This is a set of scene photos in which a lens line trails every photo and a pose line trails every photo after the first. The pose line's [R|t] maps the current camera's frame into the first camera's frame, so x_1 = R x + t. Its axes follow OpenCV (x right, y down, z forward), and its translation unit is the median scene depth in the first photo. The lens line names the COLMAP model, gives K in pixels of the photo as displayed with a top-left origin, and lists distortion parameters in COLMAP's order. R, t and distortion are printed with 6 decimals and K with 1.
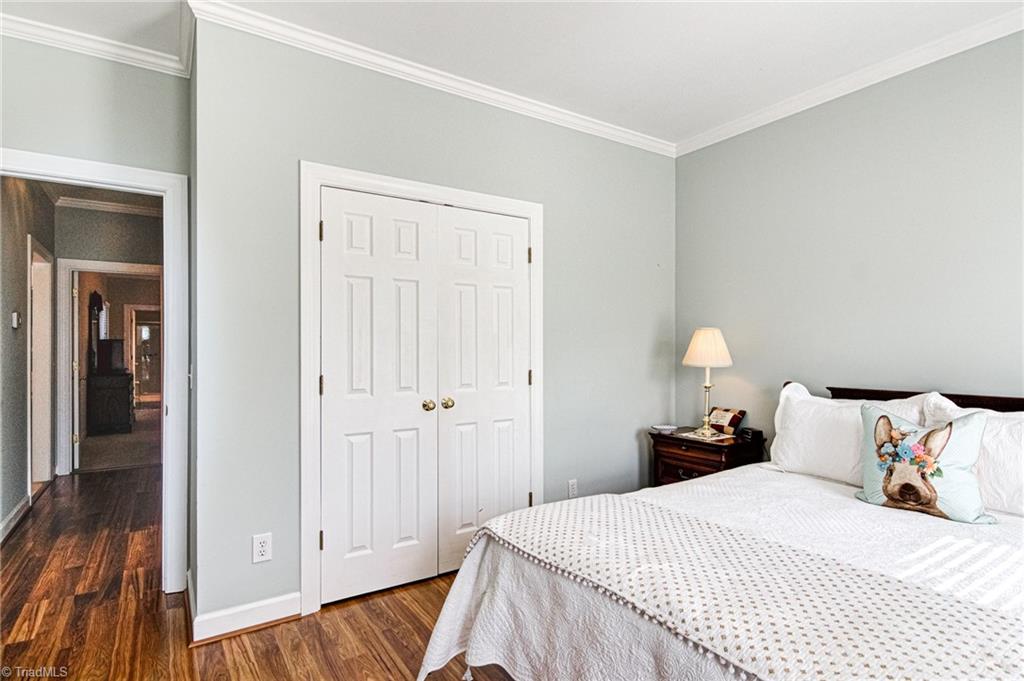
lens RADIAL K [[531.5, 0, 514.3], [0, 531.5, 340.1], [0, 0, 1]] dist [-0.001341, -0.006520]
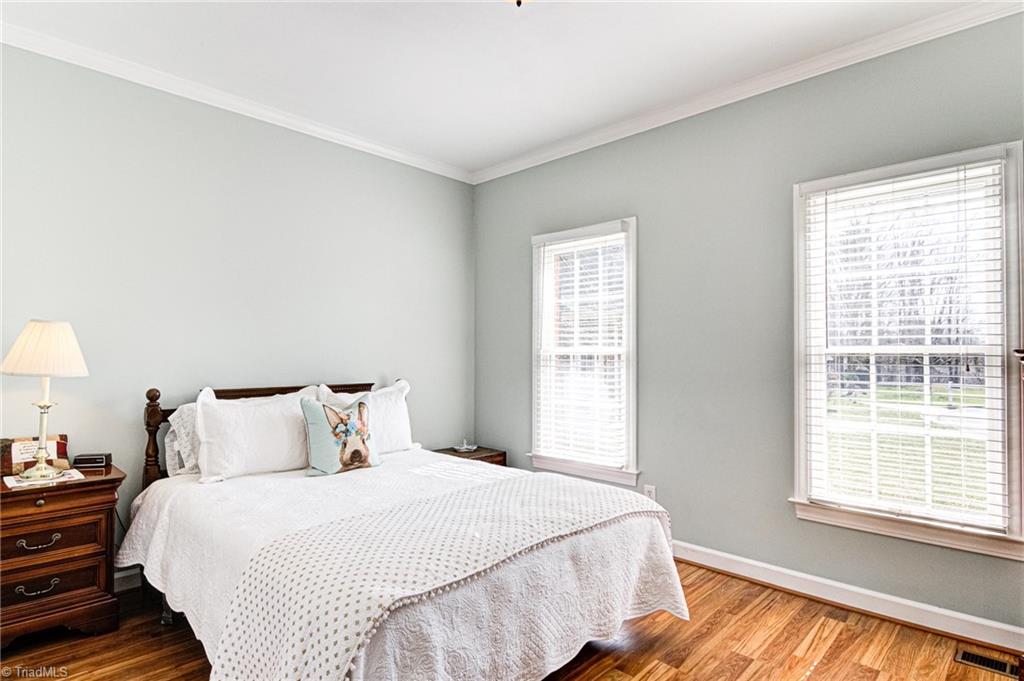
lens RADIAL K [[531.5, 0, 514.3], [0, 531.5, 348.5], [0, 0, 1]] dist [-0.001341, -0.006520]
pose [[-0.206468, 0.013599, 0.978359, -0.684593], [-0.012847, 0.999780, -0.016608, 0.025494], [-0.978369, -0.015998, -0.206248, 0.875970]]
